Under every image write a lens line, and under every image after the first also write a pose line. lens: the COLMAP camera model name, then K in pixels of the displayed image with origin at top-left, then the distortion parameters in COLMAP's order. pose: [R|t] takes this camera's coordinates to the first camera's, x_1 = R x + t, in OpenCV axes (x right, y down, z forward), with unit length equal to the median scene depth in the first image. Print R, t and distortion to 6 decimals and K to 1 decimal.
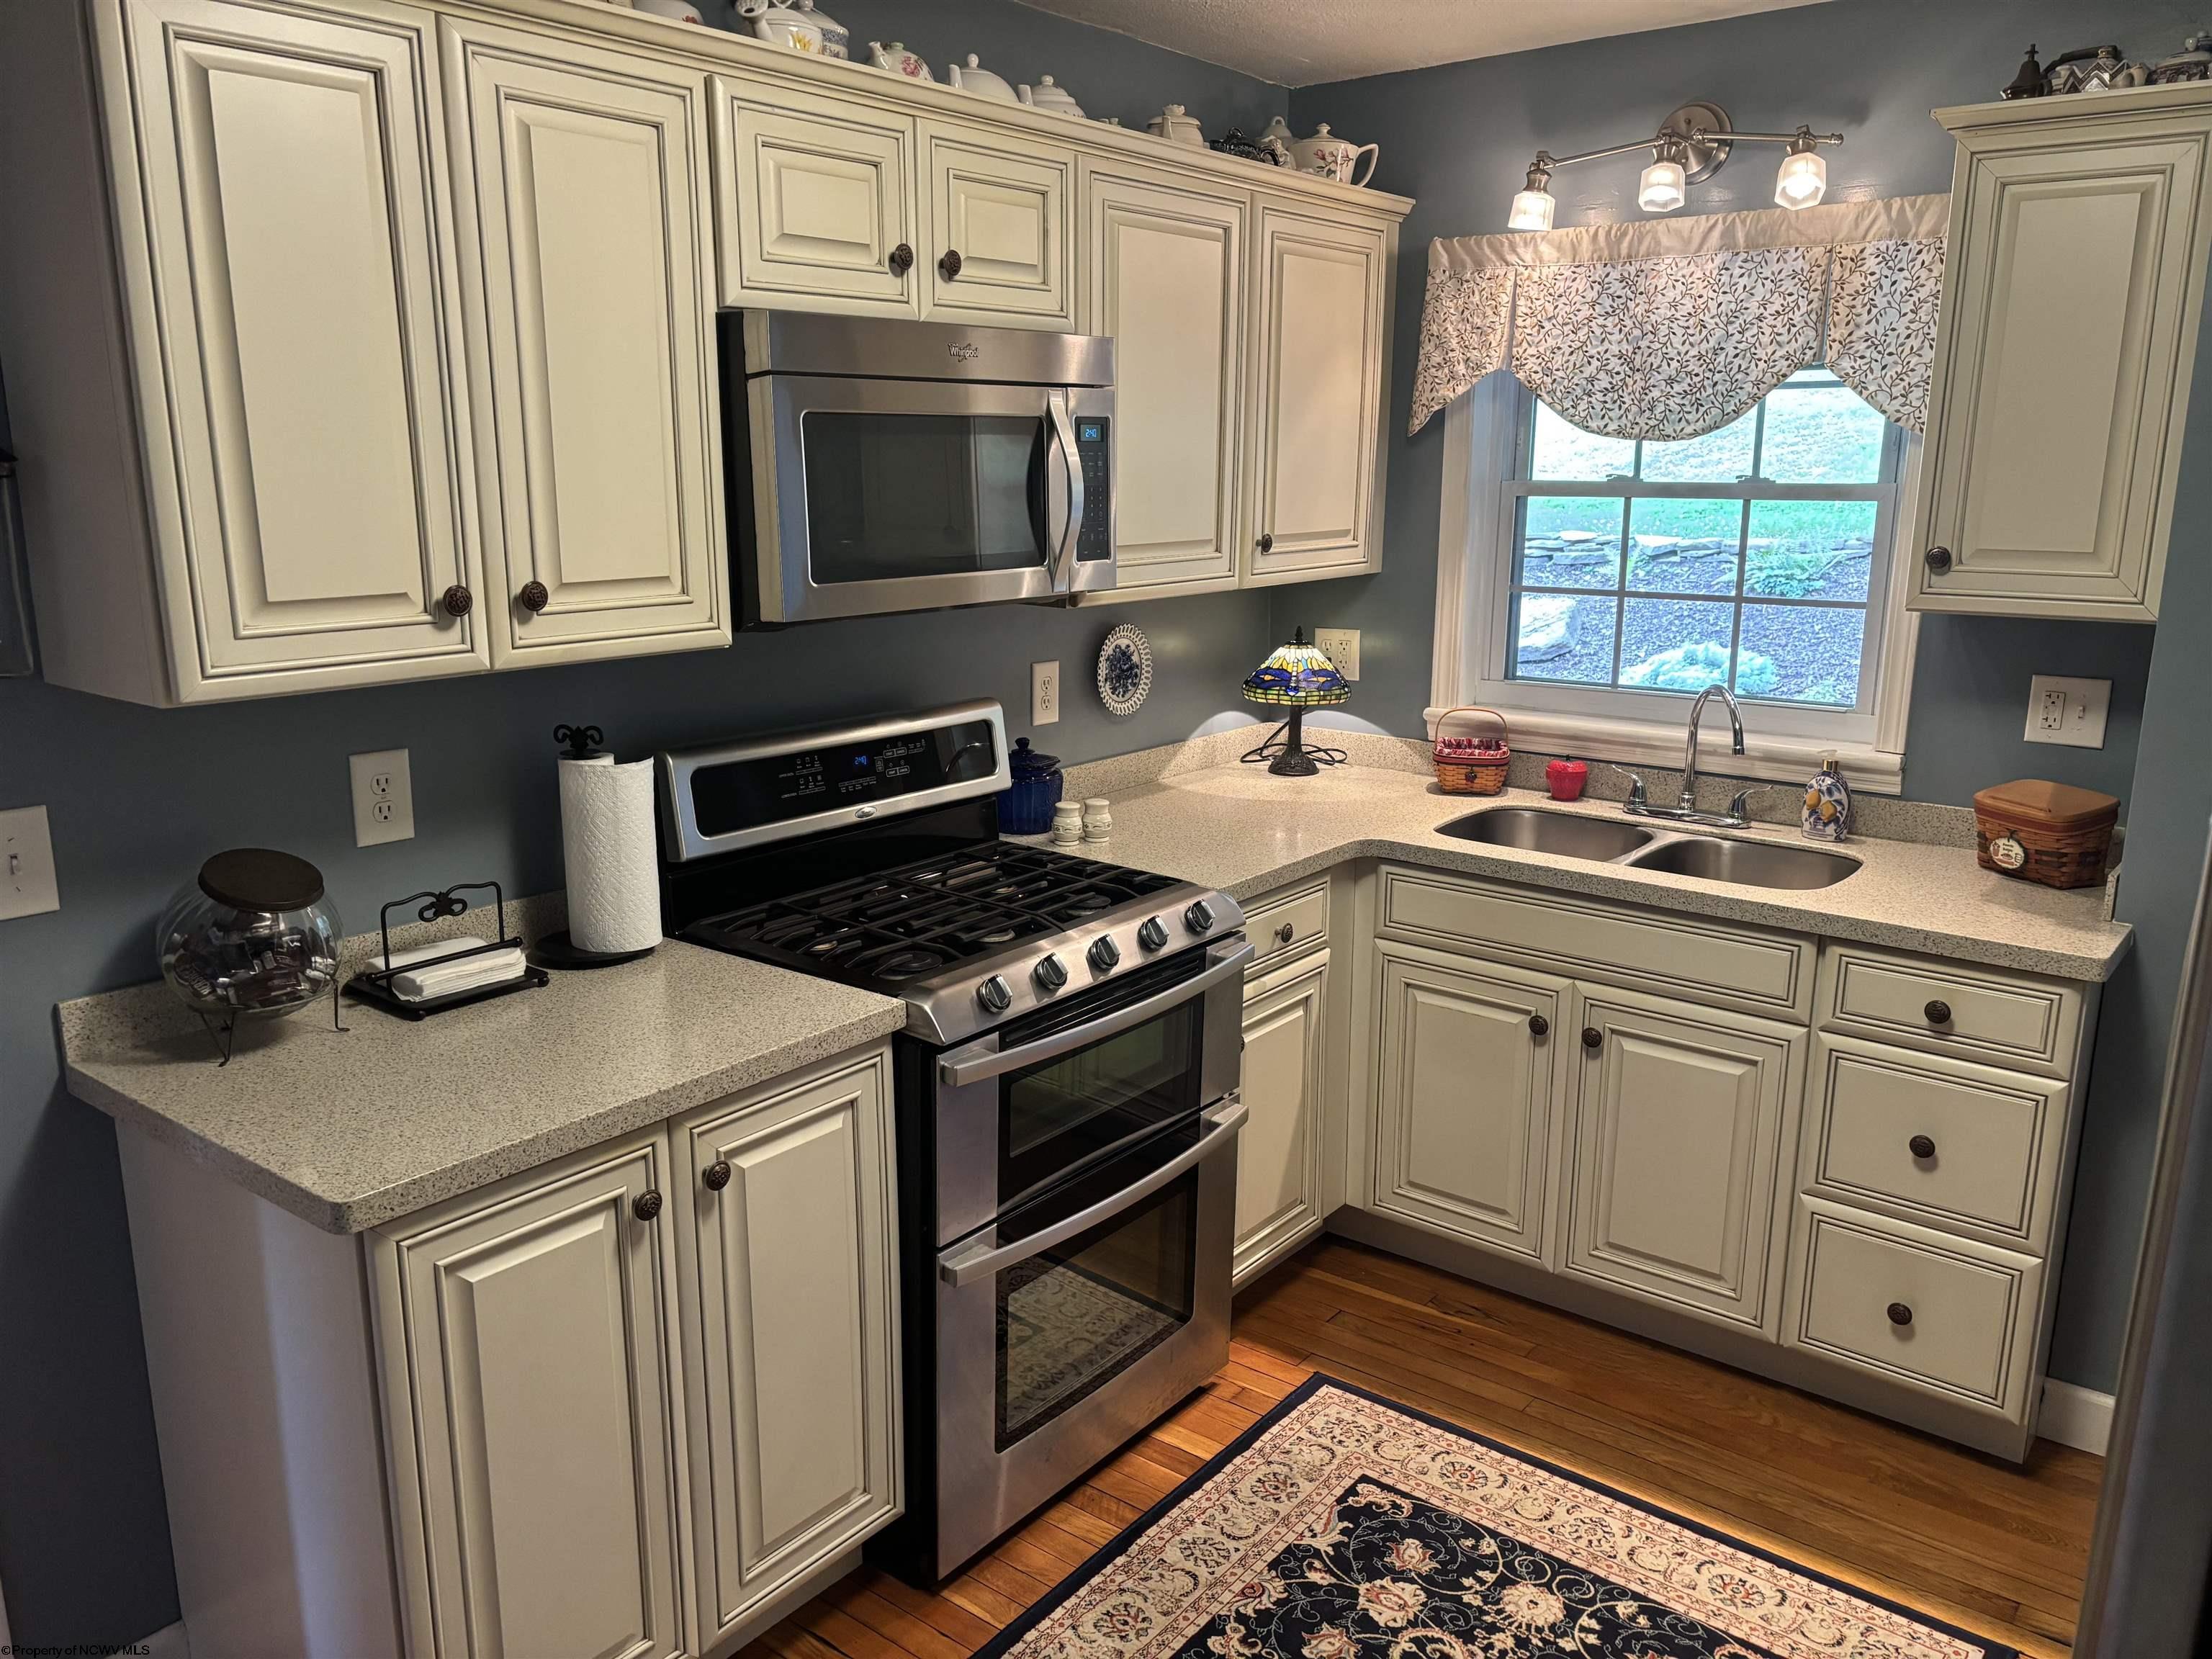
lens RADIAL K [[1636.6, 0, 1105.5], [0, 1636.6, 837.8], [0, 0, 1]] dist [0.005457, 0.005373]
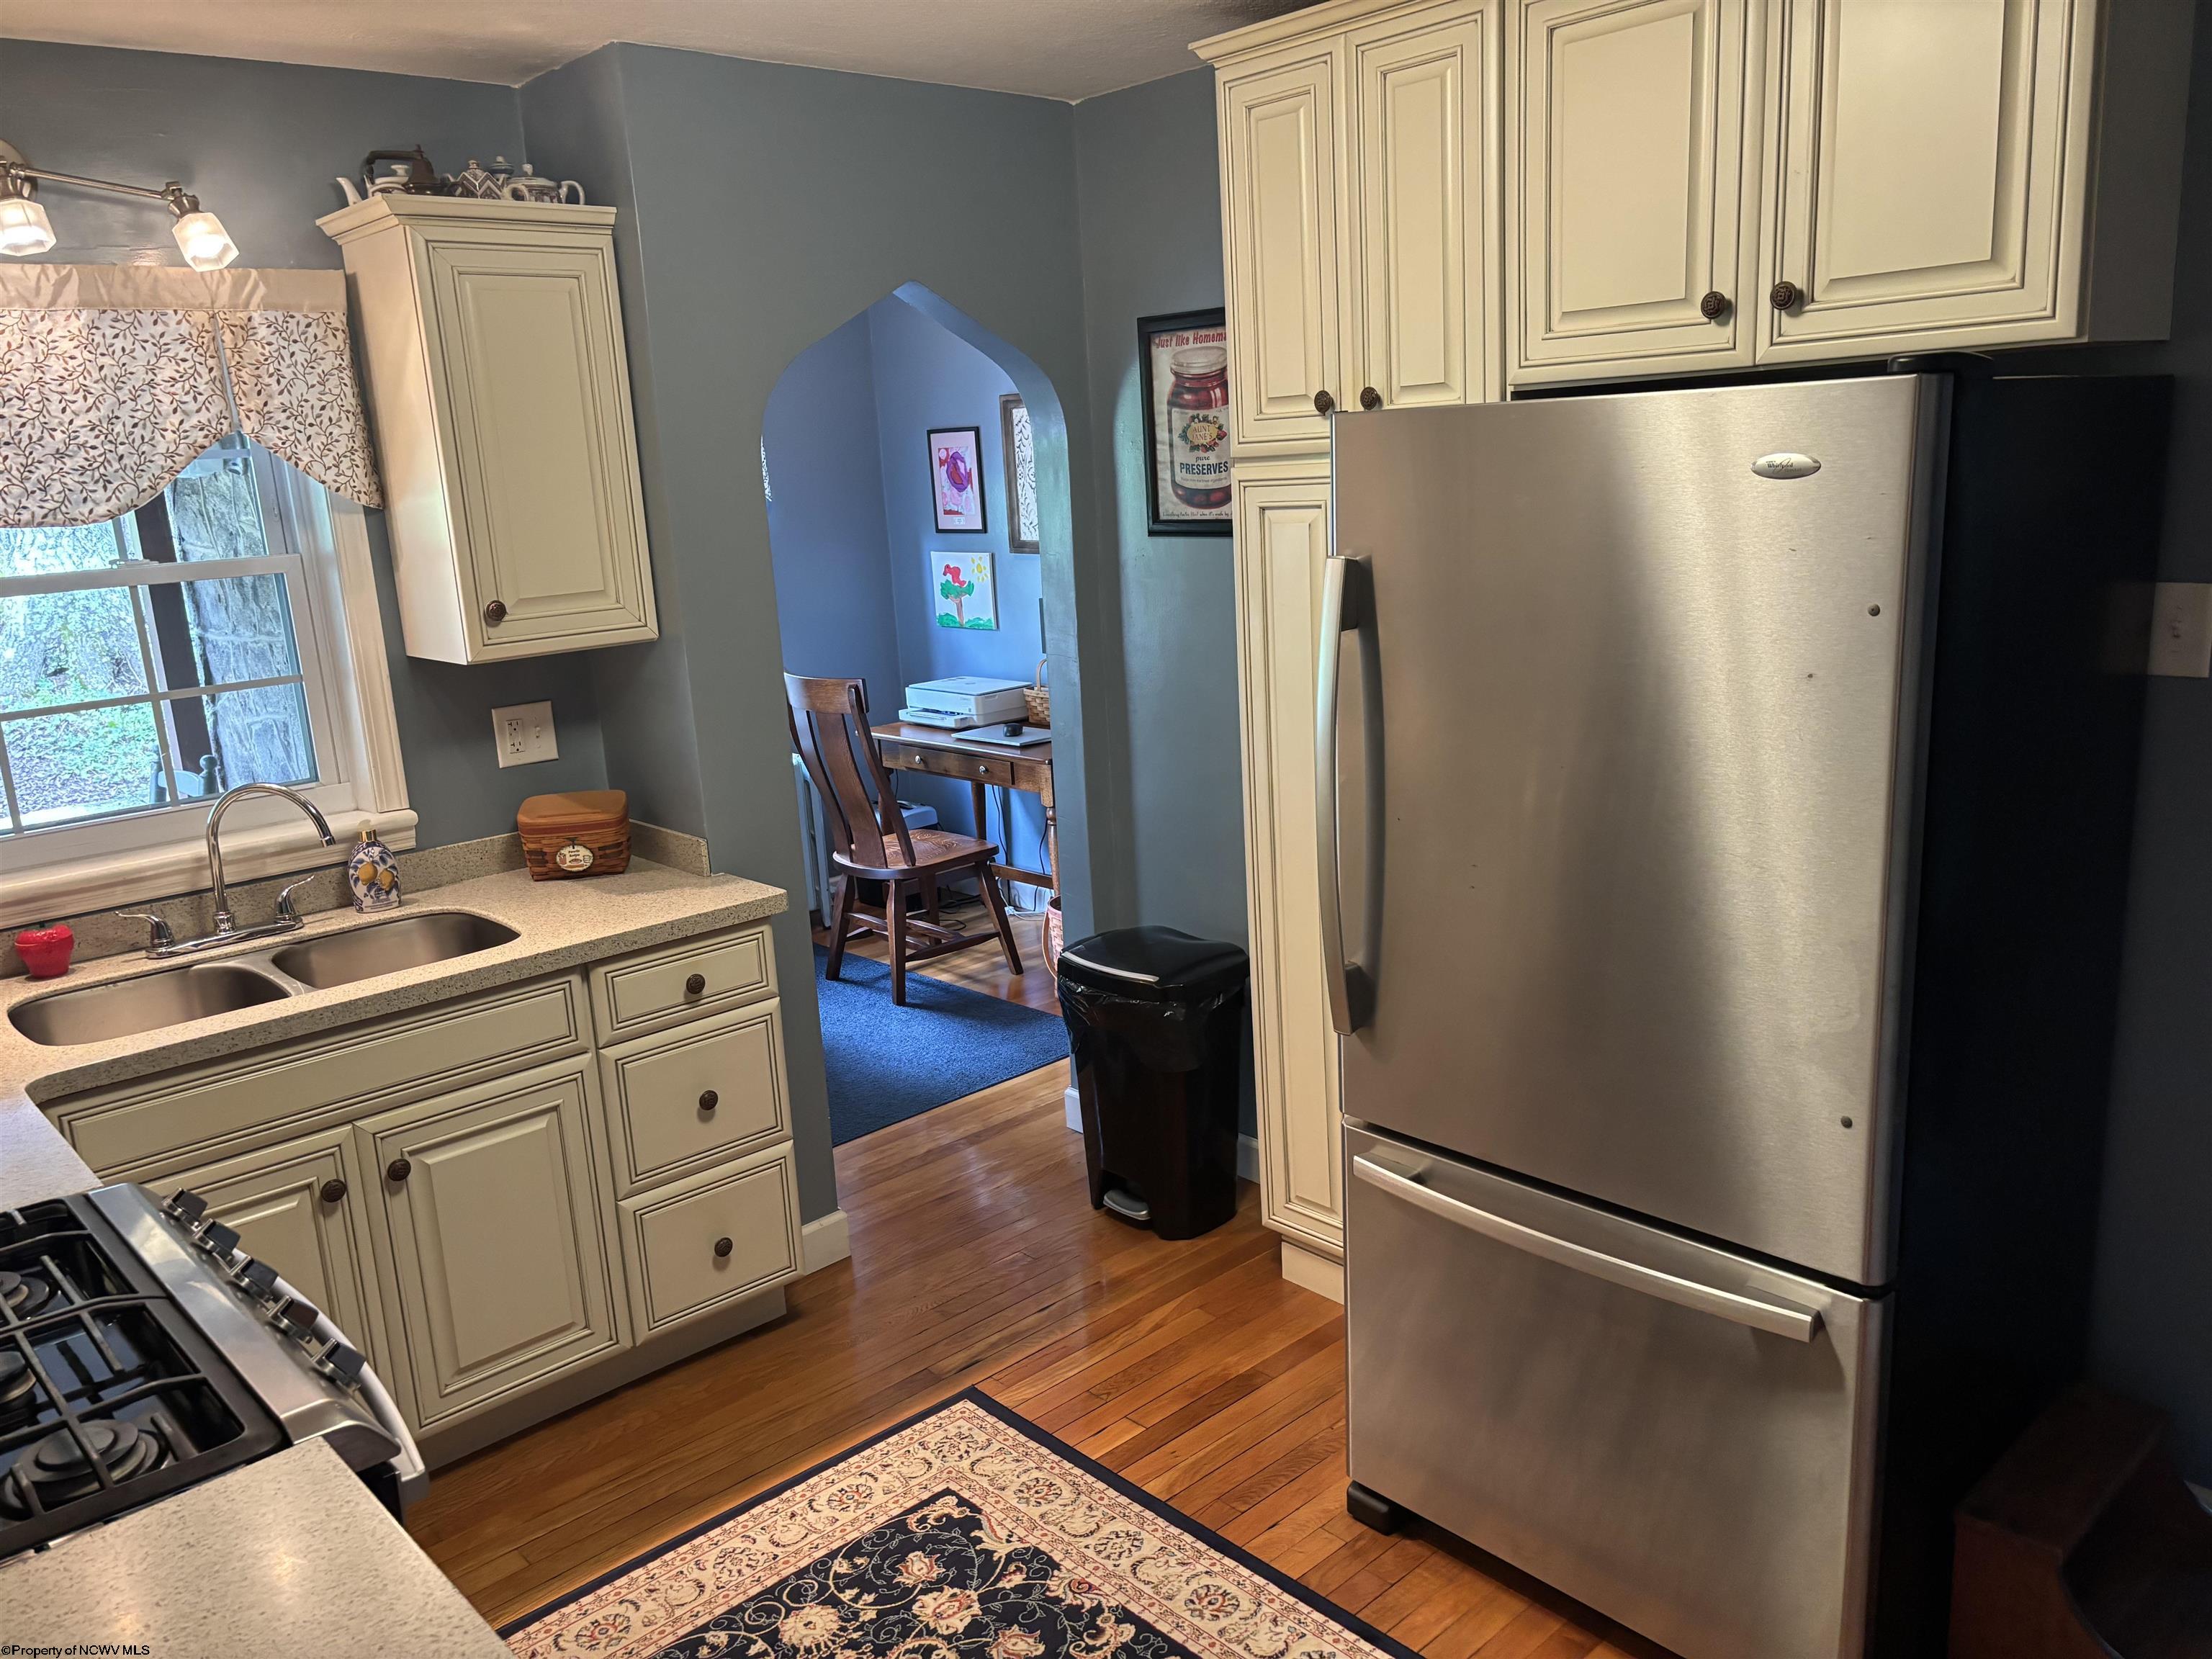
lens RADIAL K [[1661.3, 0, 1106.0], [0, 1661.3, 829.5], [0, 0, 1]] dist [0.005437, -0.002434]
pose [[0.144214, -0.232605, 0.961820, -0.488470], [0.277284, 0.942540, 0.186367, -0.118943], [-0.949903, 0.239821, 0.200425, 0.402075]]
